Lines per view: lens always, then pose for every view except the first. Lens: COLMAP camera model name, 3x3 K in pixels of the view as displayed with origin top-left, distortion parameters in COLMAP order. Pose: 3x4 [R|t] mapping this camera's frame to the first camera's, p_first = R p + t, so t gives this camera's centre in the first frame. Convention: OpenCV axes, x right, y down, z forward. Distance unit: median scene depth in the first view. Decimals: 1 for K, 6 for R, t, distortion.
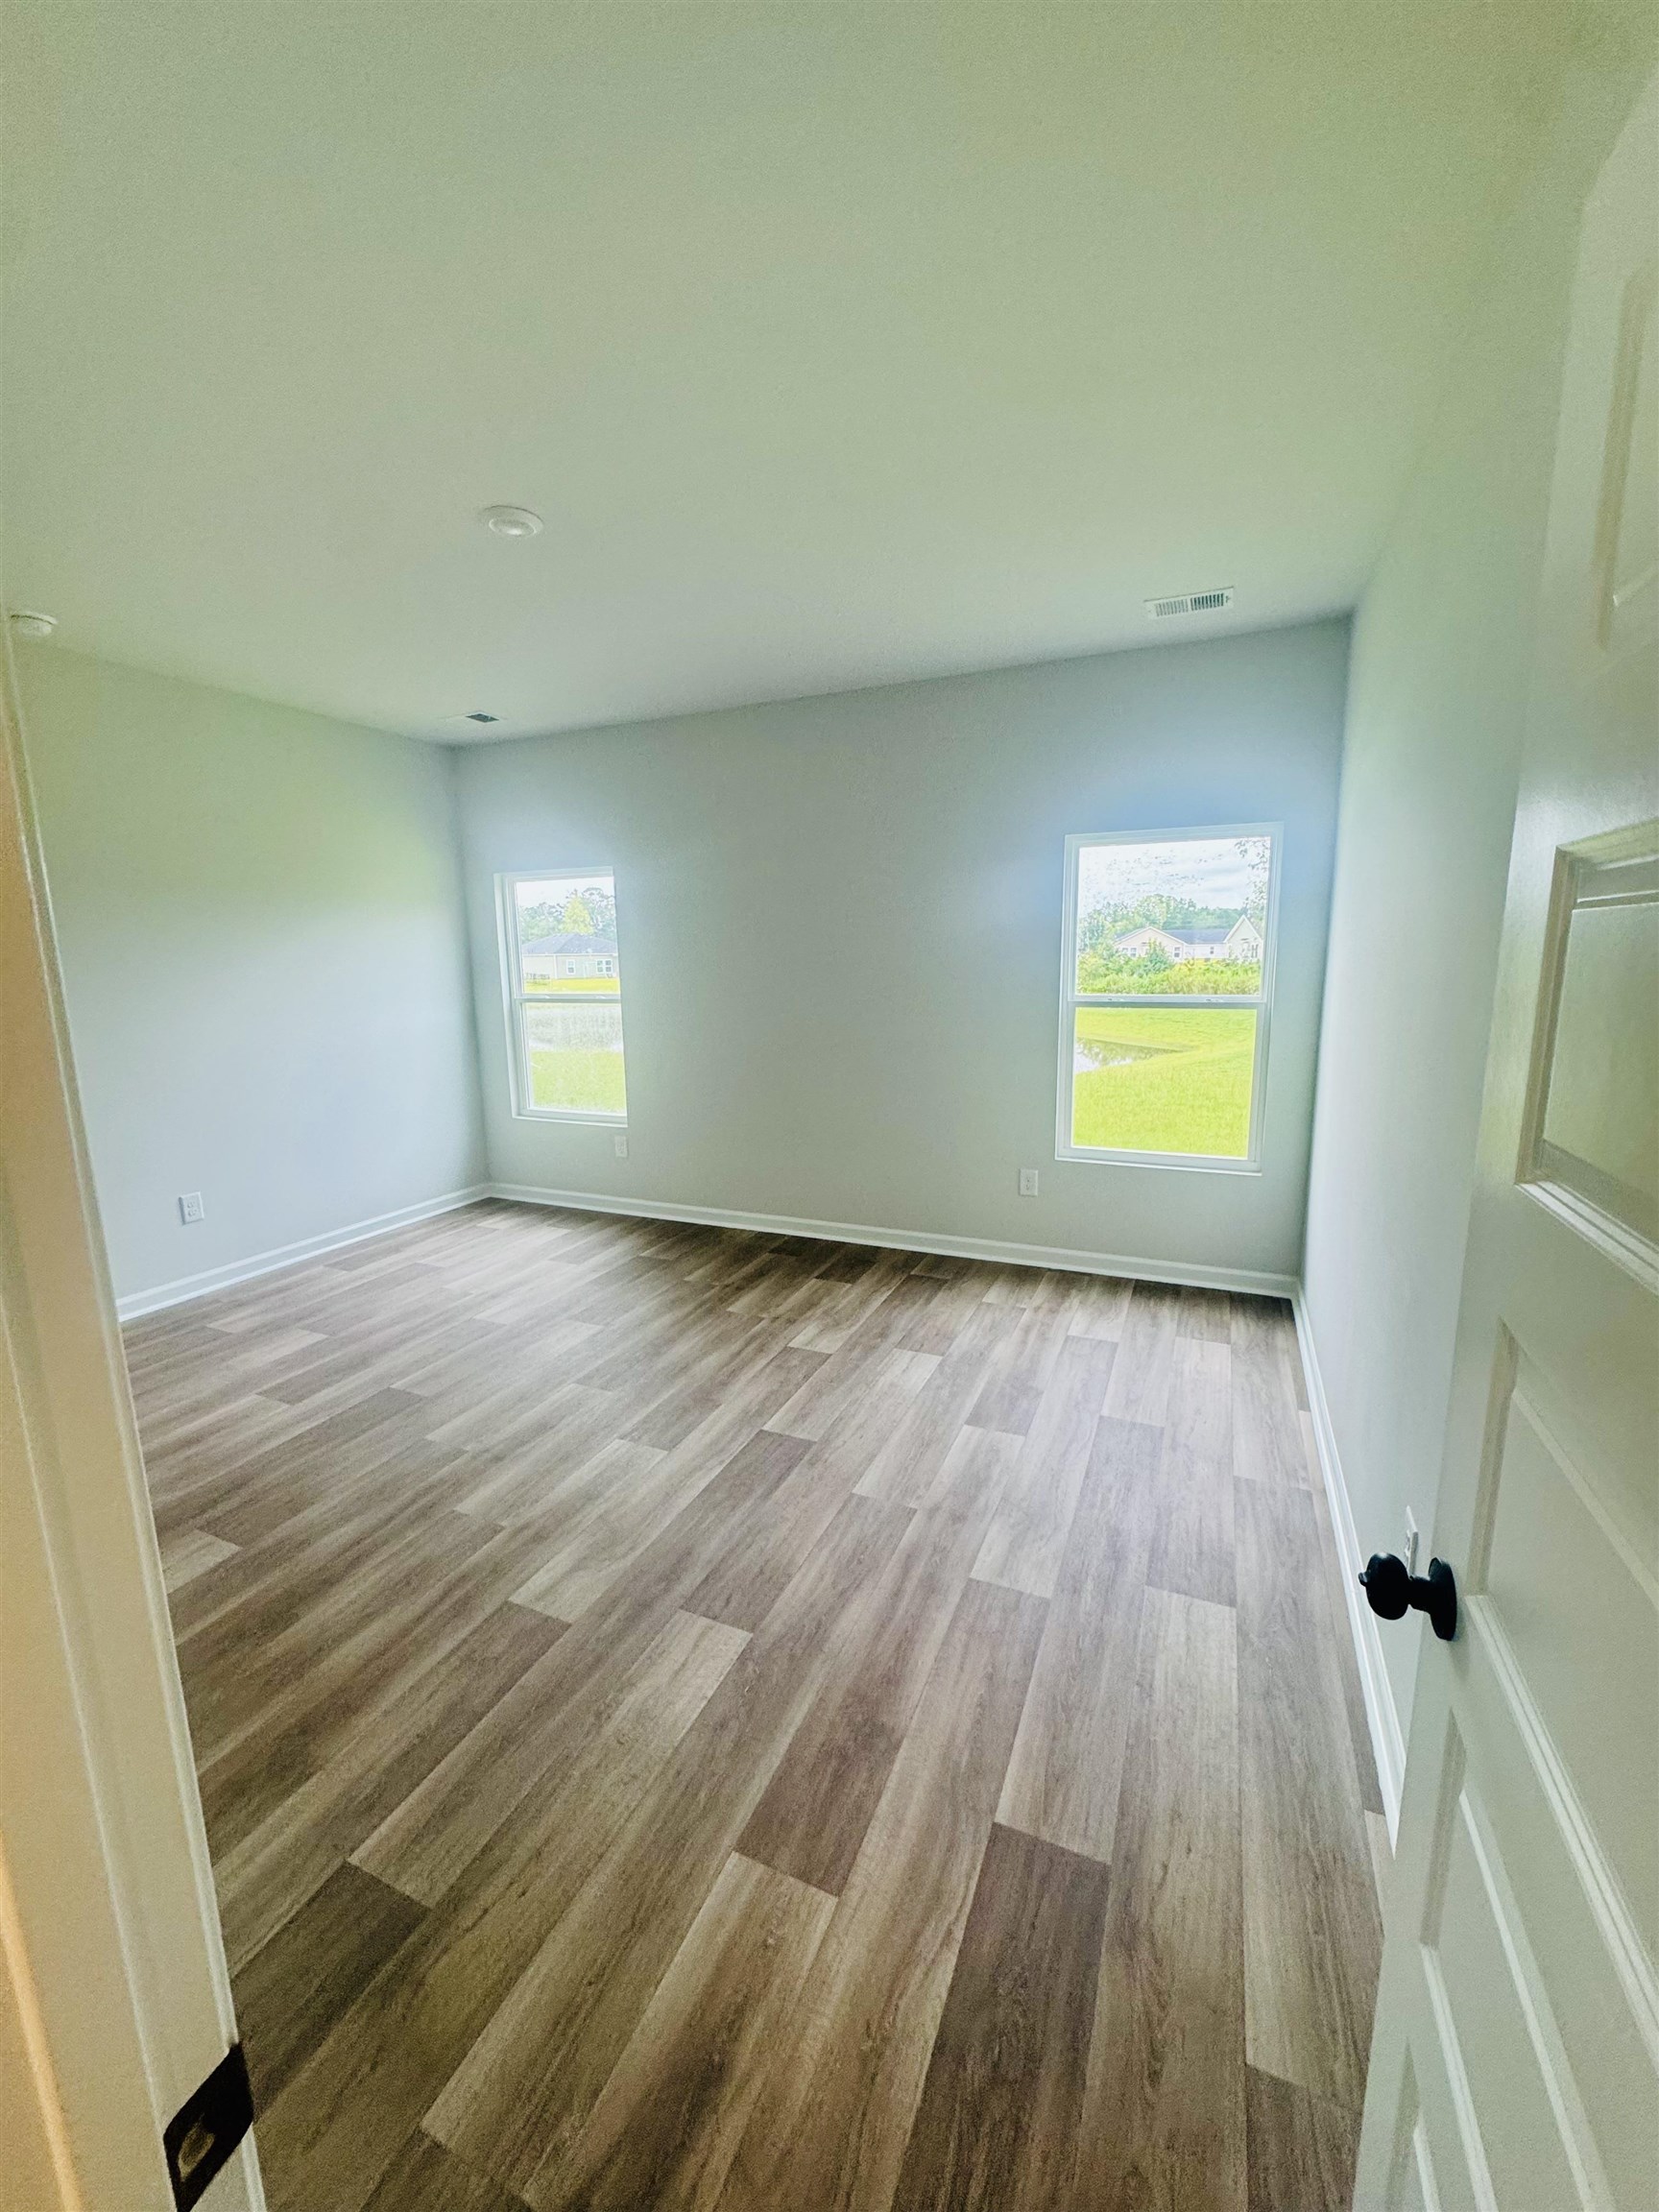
lens RADIAL K [[878.0, 0, 836.8], [0, 878.0, 1104.0], [0, 0, 1]] dist [-0.001868, -0.000496]
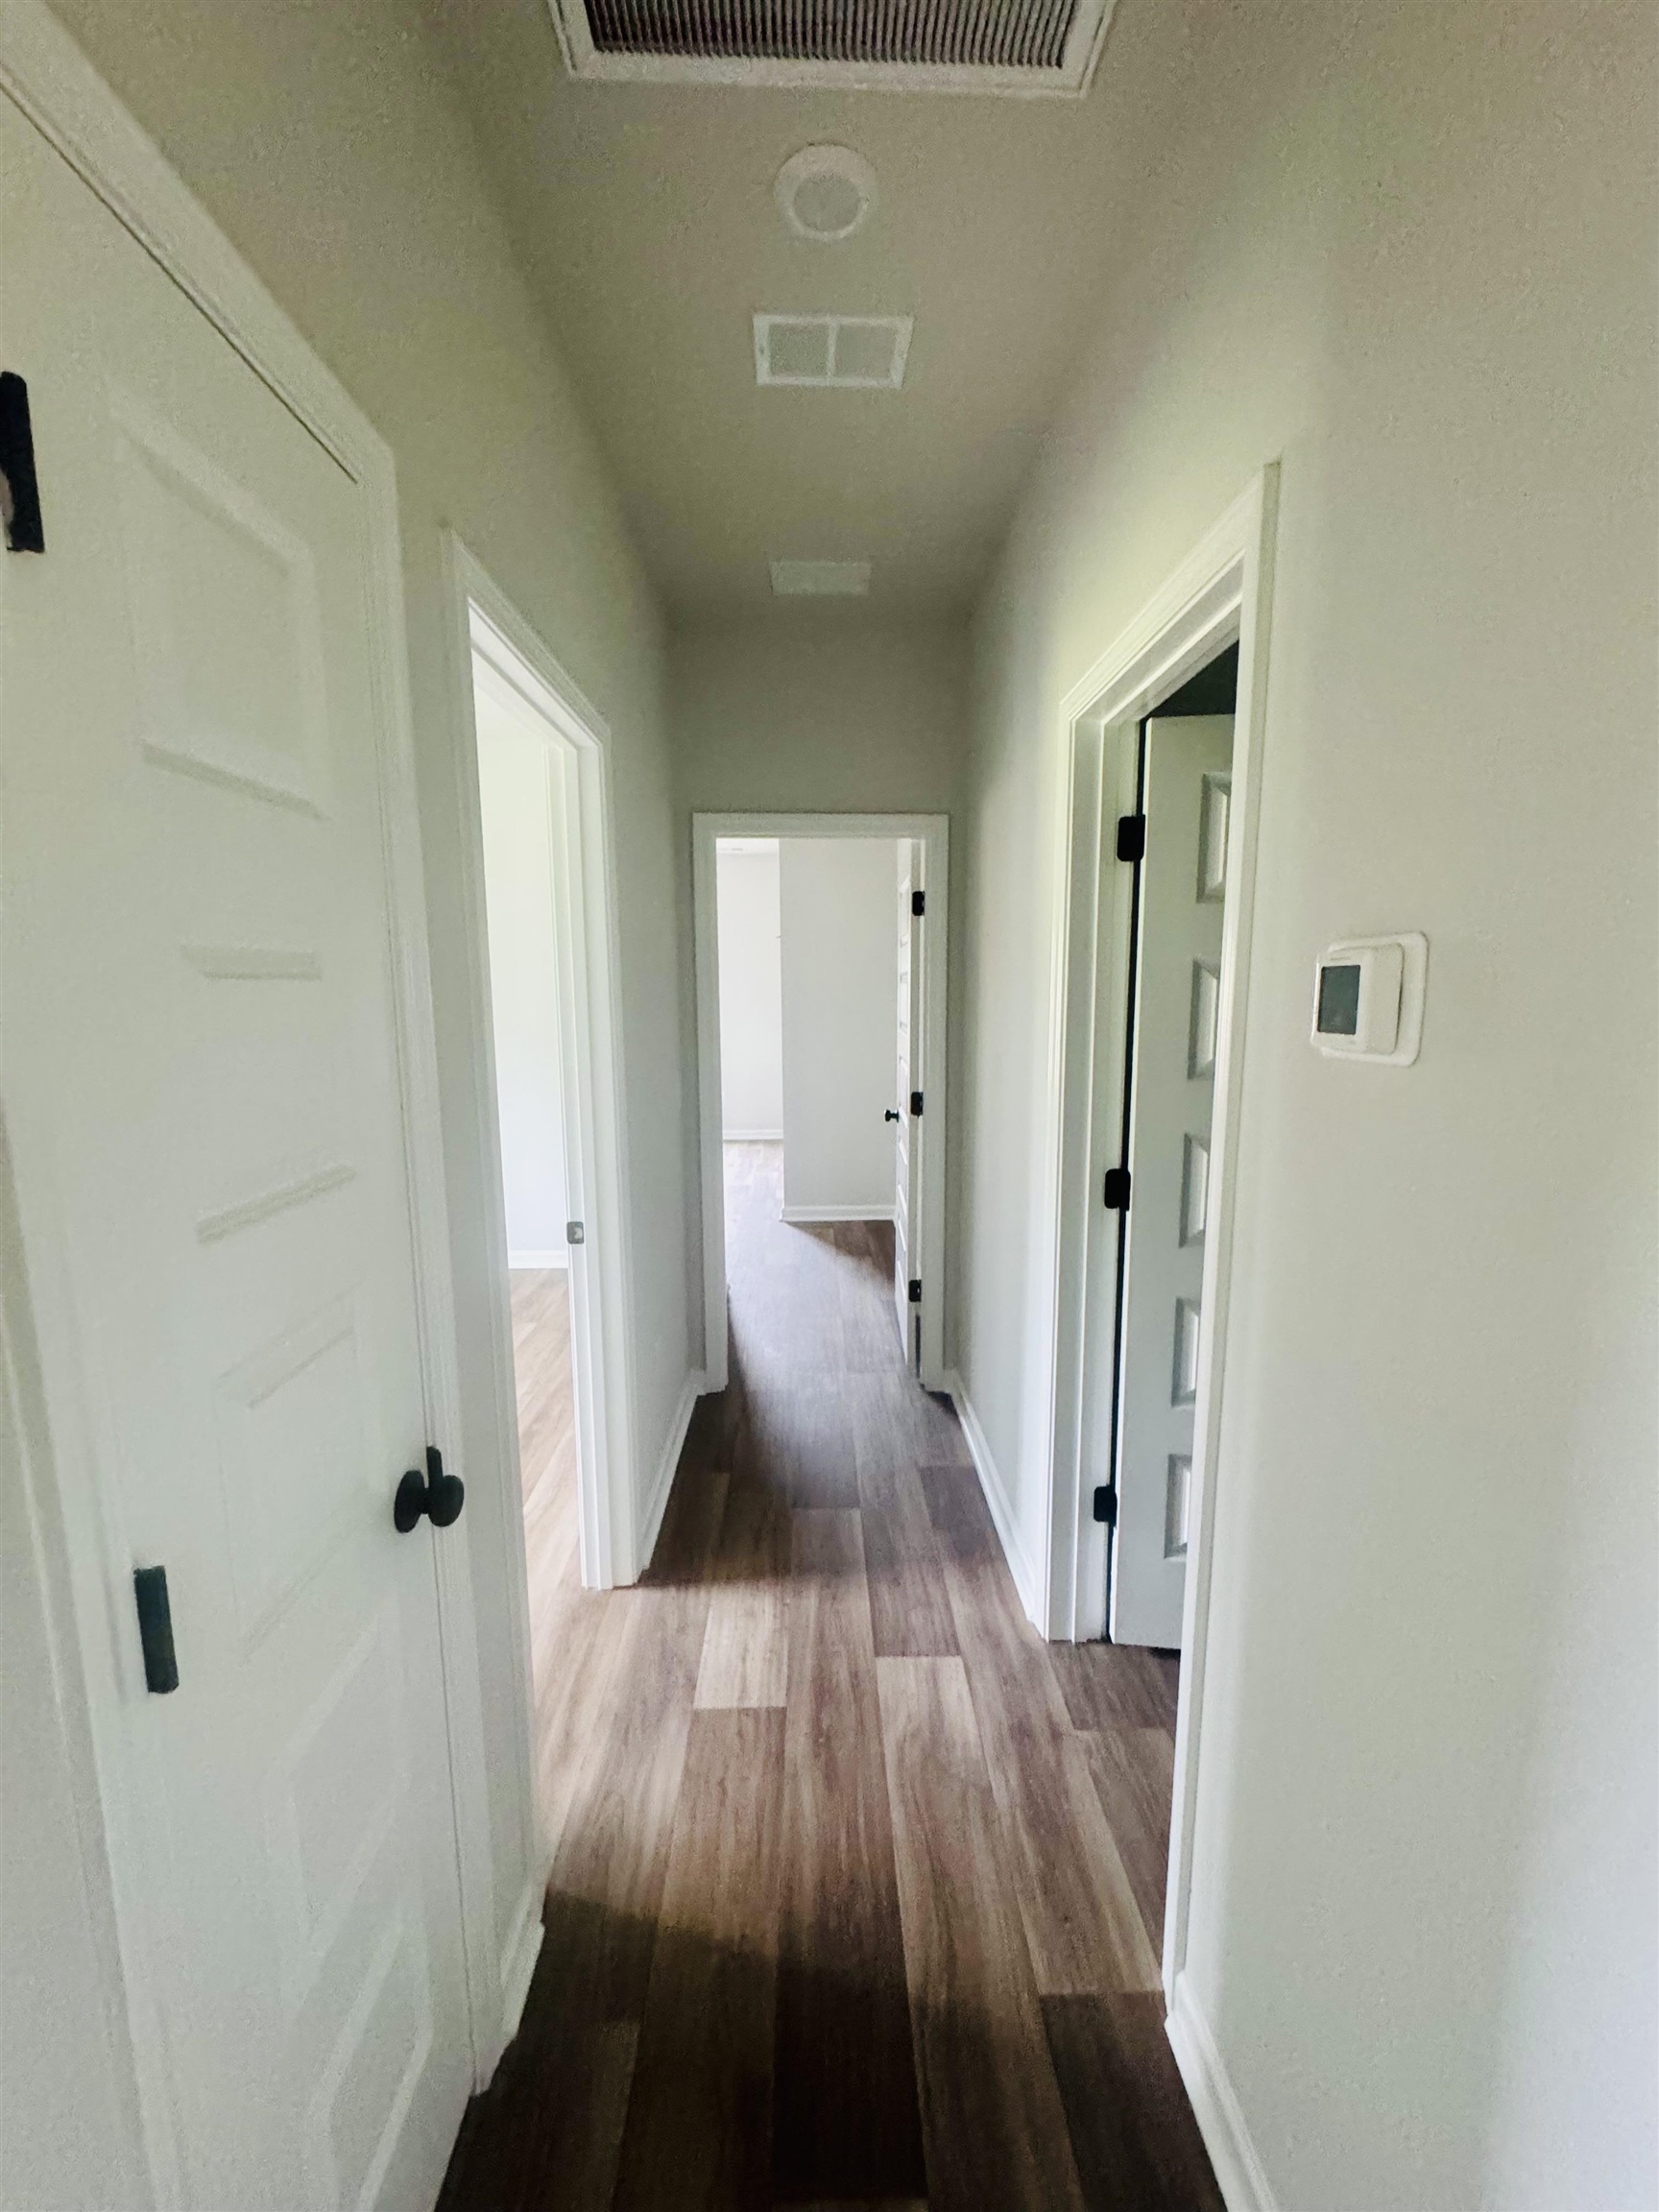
lens RADIAL K [[867.0, 0, 825.9], [0, 867.0, 1115.4], [0, 0, 1]] dist [-0.000785, -0.003614]
pose [[-0.909317, 0.078524, -0.408628, 0.103773], [-0.052160, 0.952776, 0.299161, -0.284653], [0.412822, 0.293346, -0.862280, 1.649124]]
